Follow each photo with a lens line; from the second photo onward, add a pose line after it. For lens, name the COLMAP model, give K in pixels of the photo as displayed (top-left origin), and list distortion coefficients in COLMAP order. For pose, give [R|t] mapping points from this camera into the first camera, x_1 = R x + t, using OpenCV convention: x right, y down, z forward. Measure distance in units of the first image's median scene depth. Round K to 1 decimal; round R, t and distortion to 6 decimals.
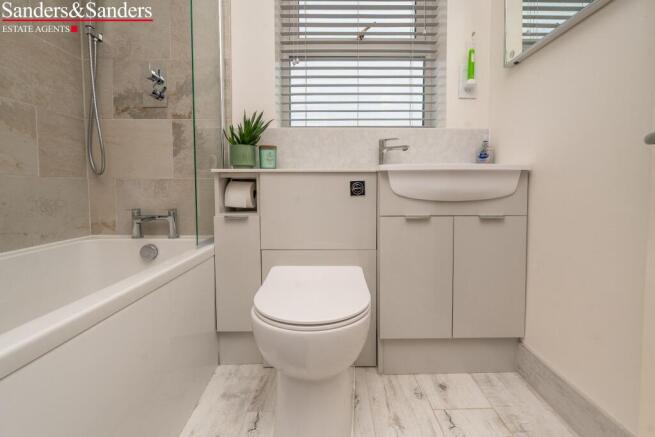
lens RADIAL K [[294.9, 0, 331.8], [0, 294.9, 219.8], [0, 0, 1]] dist [-0.002830, -0.000350]
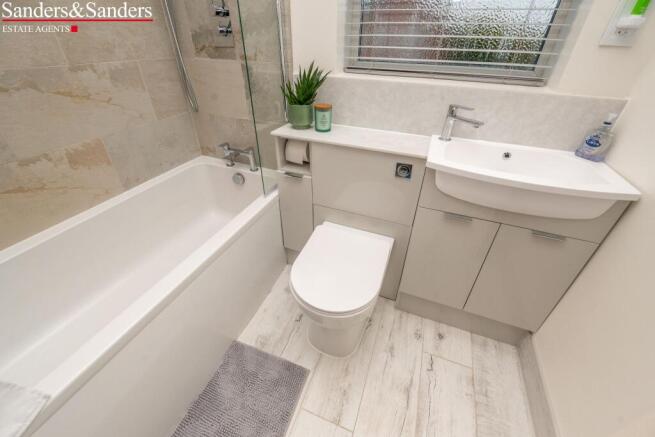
lens RADIAL K [[268.1, 0, 324.5], [0, 268.1, 214.3], [0, 0, 1]] dist [-0.001618, -0.000546]
pose [[0.926681, 0.217630, -0.306430, 0.137799], [-0.030936, 0.856701, 0.514885, -0.403959], [0.374573, -0.467655, 0.800621, 0.126937]]
